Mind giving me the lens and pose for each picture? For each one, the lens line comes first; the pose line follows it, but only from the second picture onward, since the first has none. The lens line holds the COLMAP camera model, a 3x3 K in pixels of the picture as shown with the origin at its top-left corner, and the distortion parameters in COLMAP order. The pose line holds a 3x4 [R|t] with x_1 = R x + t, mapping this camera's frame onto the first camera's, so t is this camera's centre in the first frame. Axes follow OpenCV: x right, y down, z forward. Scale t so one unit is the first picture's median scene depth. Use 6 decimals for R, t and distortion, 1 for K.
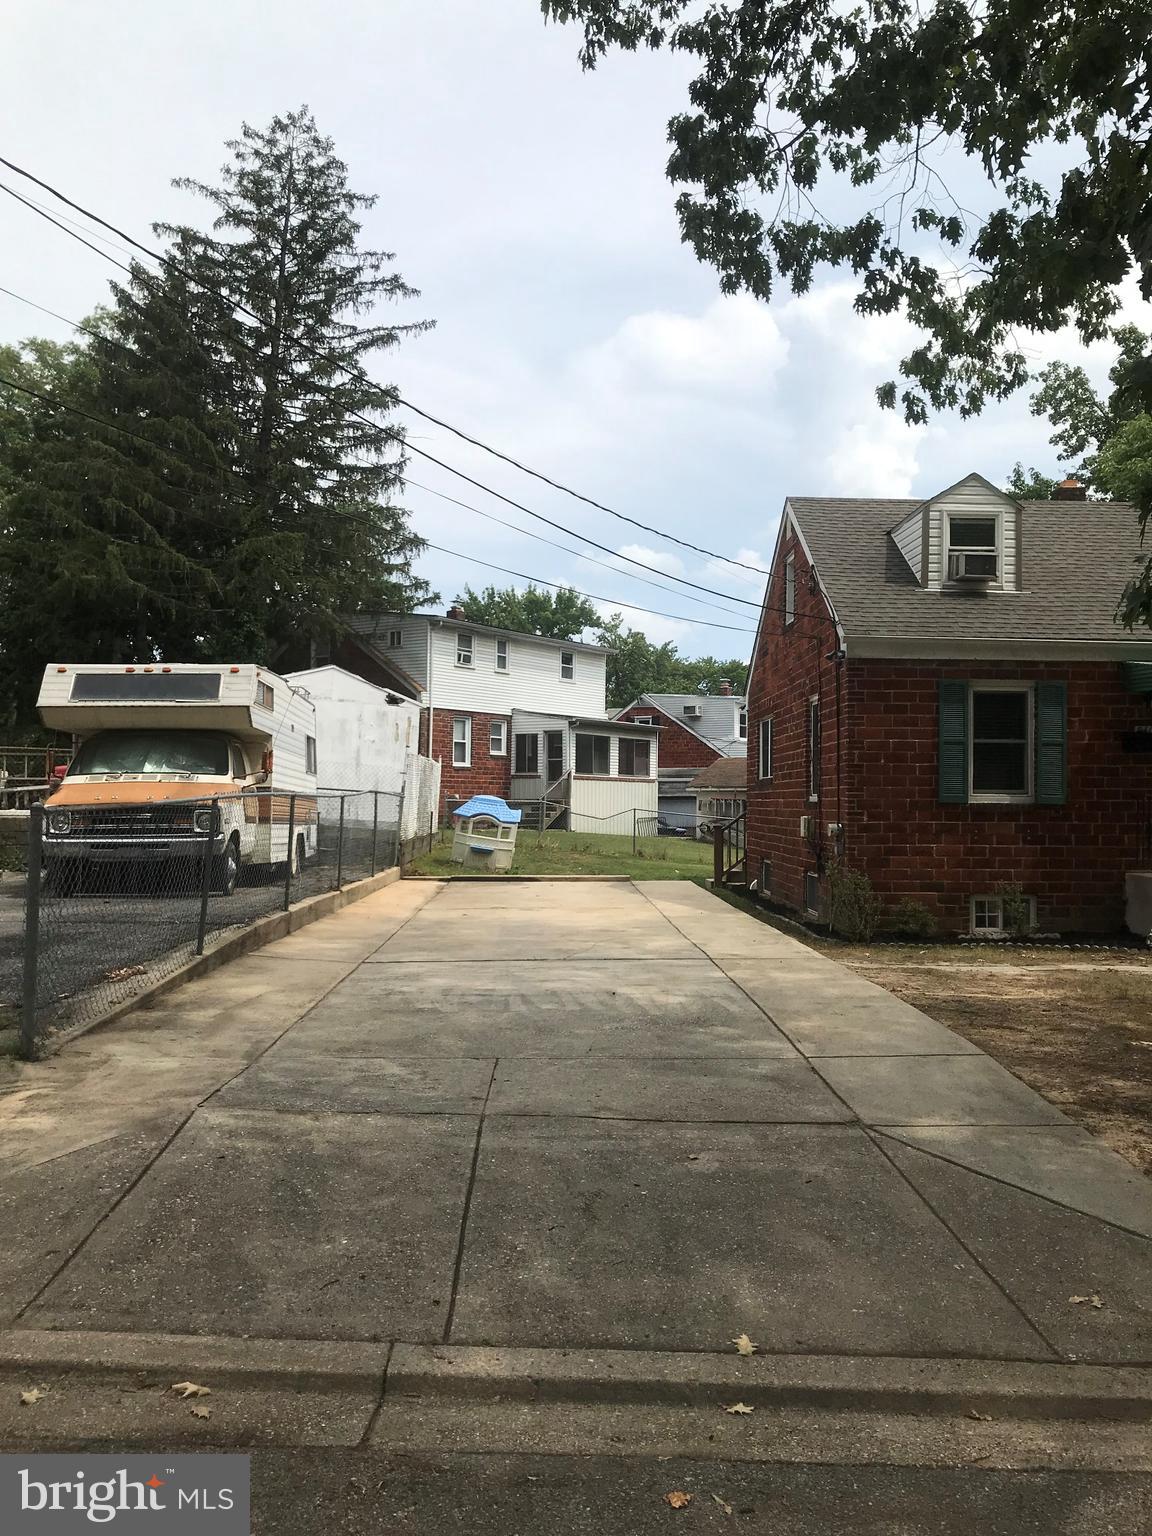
lens RADIAL K [[1231.3, 0, 576.0], [0, 1231.3, 768.0], [0, 0, 1]] dist [0.039009, -0.002936]
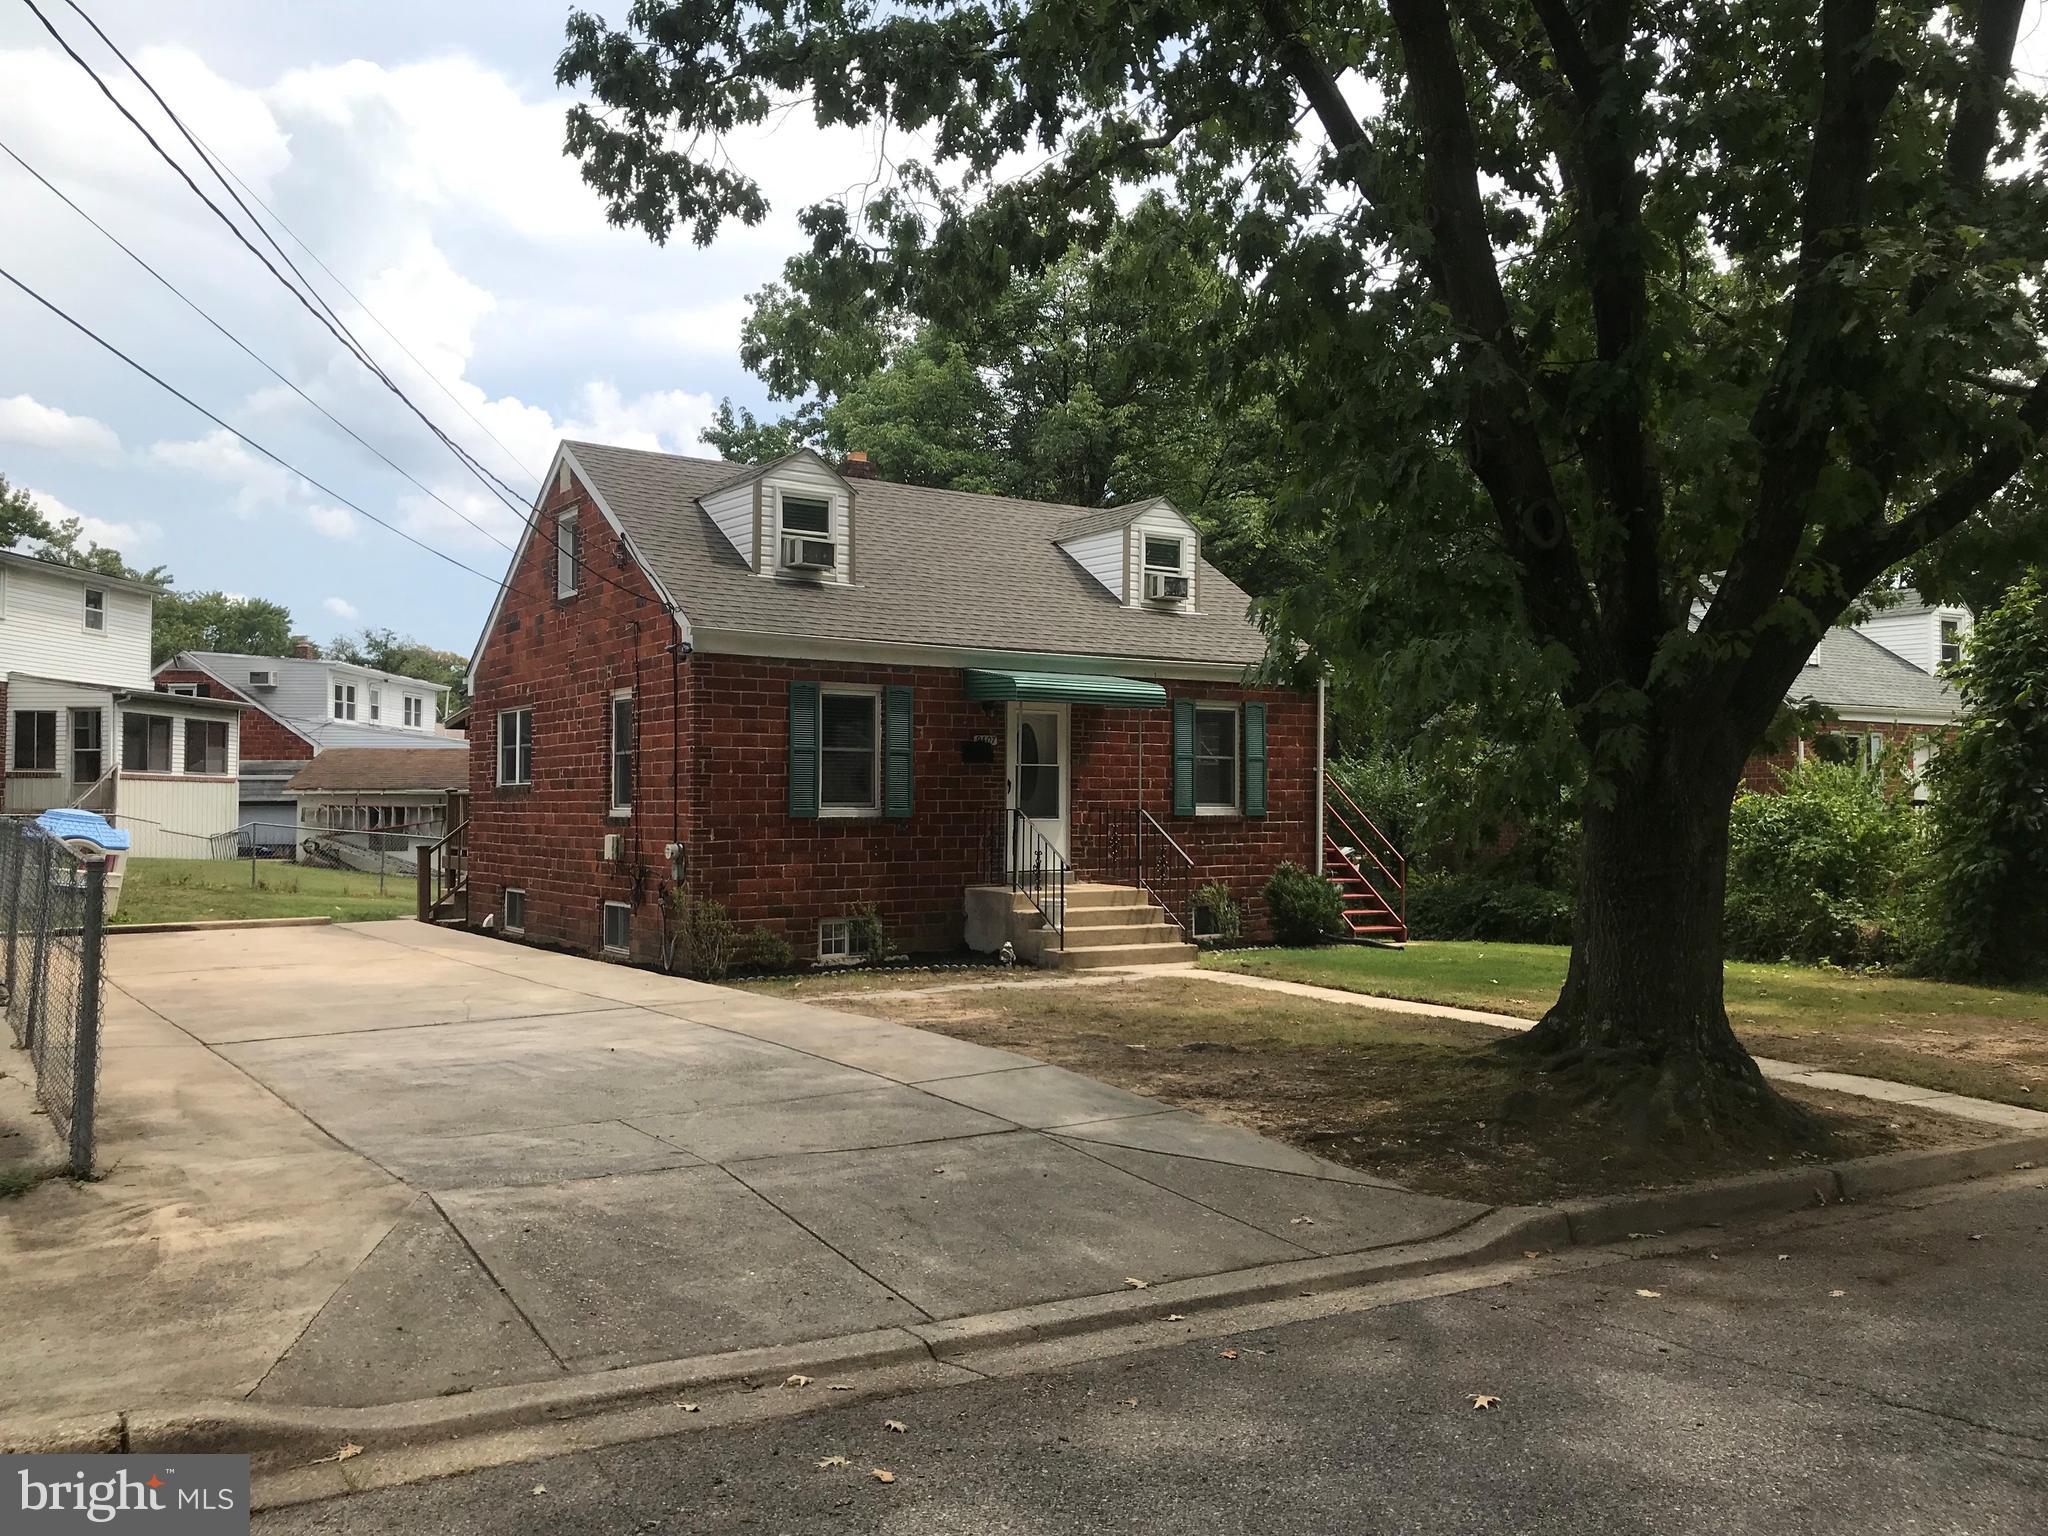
lens RADIAL K [[1718.9, 0, 901.1], [0, 1718.9, 767.3], [0, 0, 1]] dist [0.173336, -0.435466]
pose [[0.854429, 0.000274, 0.519569, -0.288078], [-0.006770, 0.999921, 0.010606, -0.022543], [-0.519525, -0.012579, 0.854363, -0.111861]]
